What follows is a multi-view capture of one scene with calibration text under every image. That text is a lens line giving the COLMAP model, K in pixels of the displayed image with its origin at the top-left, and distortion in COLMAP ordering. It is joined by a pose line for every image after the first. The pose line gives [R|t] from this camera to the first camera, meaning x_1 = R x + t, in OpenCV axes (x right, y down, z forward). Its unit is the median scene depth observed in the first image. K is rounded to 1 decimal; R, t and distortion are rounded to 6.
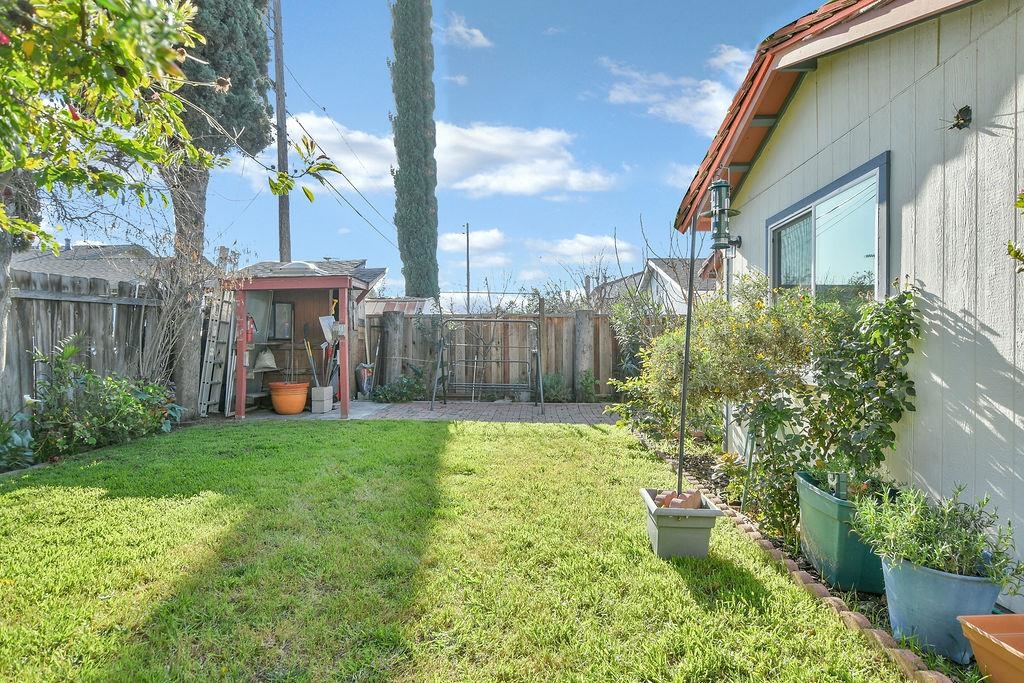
lens RADIAL K [[552.3, 0, 514.5], [0, 552.3, 344.8], [0, 0, 1]] dist [-0.010731, -0.000133]
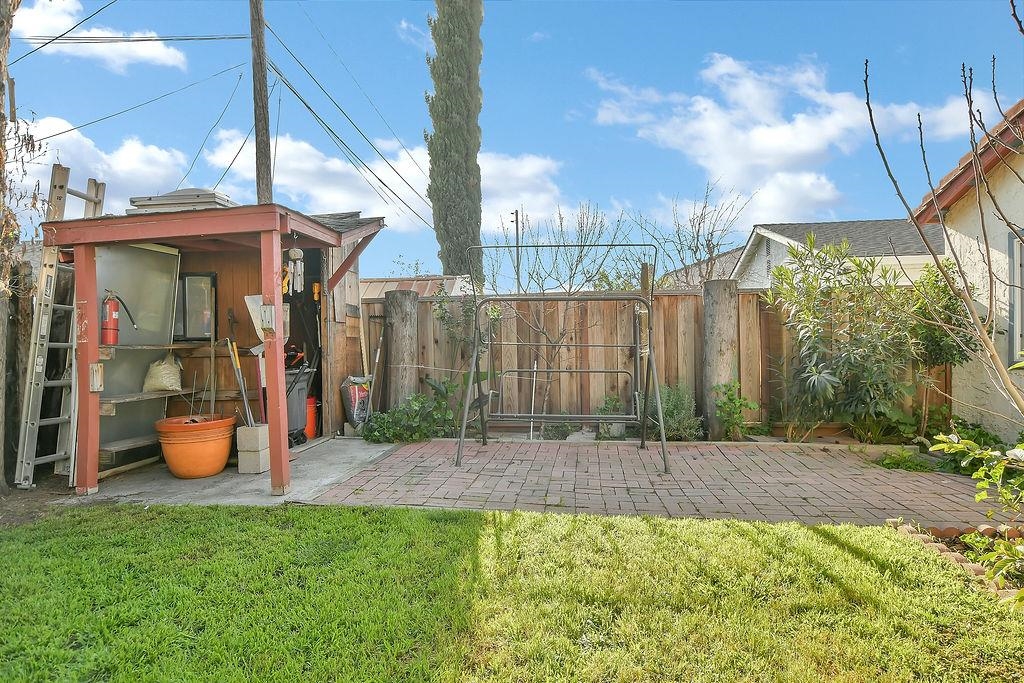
lens RADIAL K [[552.3, 0, 511.3], [0, 552.3, 340.9], [0, 0, 1]] dist [-0.010731, -0.000133]
pose [[0.995026, -0.017299, -0.098105, -0.035913], [0.016977, 0.999847, -0.004120, -0.000245], [0.098161, 0.002434, 0.995168, 0.395371]]
